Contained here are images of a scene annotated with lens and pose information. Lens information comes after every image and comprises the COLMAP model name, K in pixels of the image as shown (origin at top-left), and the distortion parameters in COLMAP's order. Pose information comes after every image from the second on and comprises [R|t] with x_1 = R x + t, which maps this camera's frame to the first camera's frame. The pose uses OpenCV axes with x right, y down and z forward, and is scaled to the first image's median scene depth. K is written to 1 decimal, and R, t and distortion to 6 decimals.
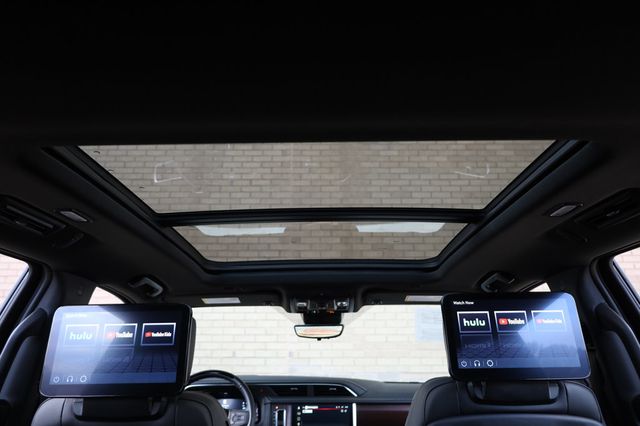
lens RADIAL K [[465.4, 0, 320.0], [0, 465.4, 213.0], [0, 0, 1]] dist [-0.000778, 0.001228]
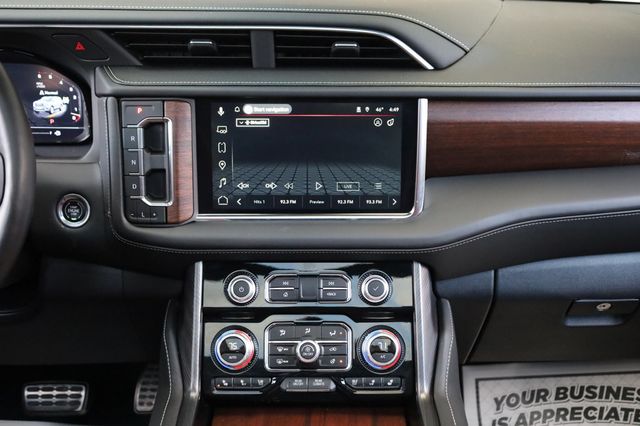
lens RADIAL K [[782.1, 0, 320.0], [0, 782.1, 213.0], [0, 0, 1]] dist [-0.022171, -0.019783]
pose [[0.999750, 0.005558, 0.021644, 0.003625], [-0.017883, 0.779786, 0.625791, 0.195339], [-0.013400, -0.626022, 0.779691, 0.666512]]
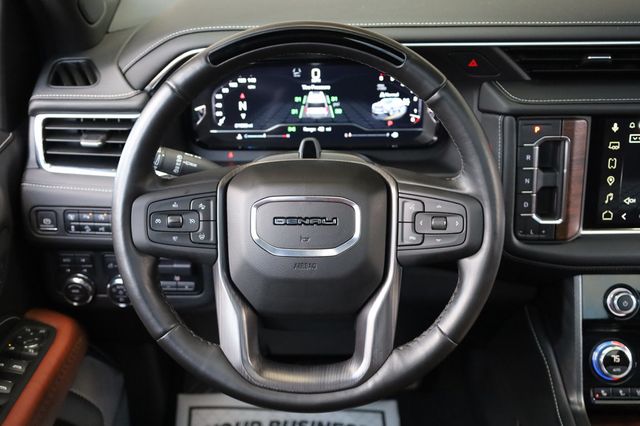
lens RADIAL K [[825.3, 0, 320.0], [0, 825.3, 213.0], [0, 0, 1]] dist [0.010116, -0.003946]
pose [[0.999795, -0.005325, -0.019555, -0.229437], [0.017679, 0.700917, 0.713024, 0.121542], [0.009910, -0.713223, 0.700867, 0.694565]]
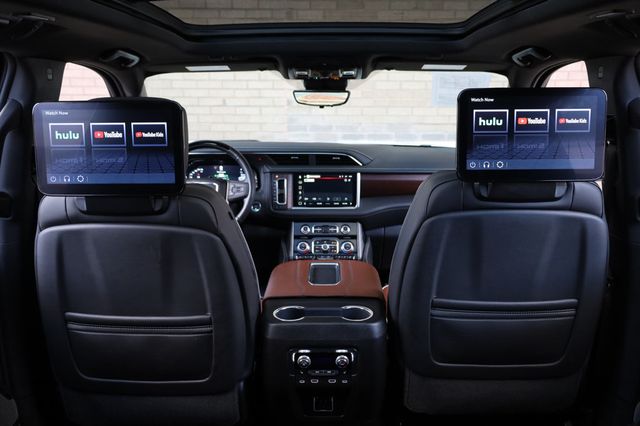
lens RADIAL K [[560.2, 0, 320.0], [0, 560.2, 213.0], [0, 0, 1]] dist [-0.001839, -0.008082]
pose [[0.999981, 0.004808, -0.003836, -0.000144], [-0.002258, 0.867121, 0.498092, -0.095706], [0.005721, -0.498074, 0.867116, -0.029796]]
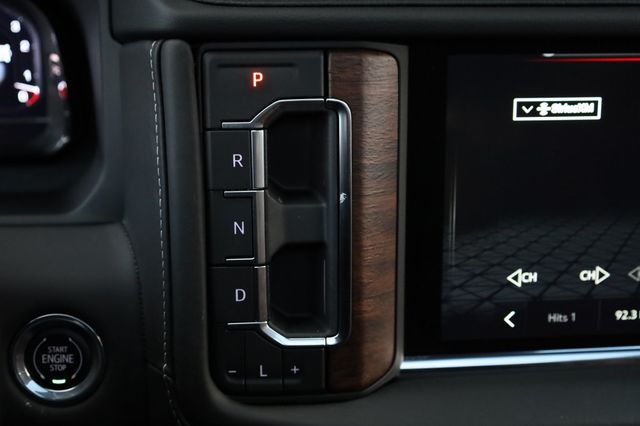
lens RADIAL K [[918.9, 0, 319.9], [0, 918.9, 203.5], [0, 0, 1]] dist [-0.026292, -0.021412]
pose [[0.993486, -0.018197, 0.112493, -0.111478], [-0.057793, 0.770341, 0.635007, 0.351286], [-0.098213, -0.637372, 0.764272, 0.926056]]
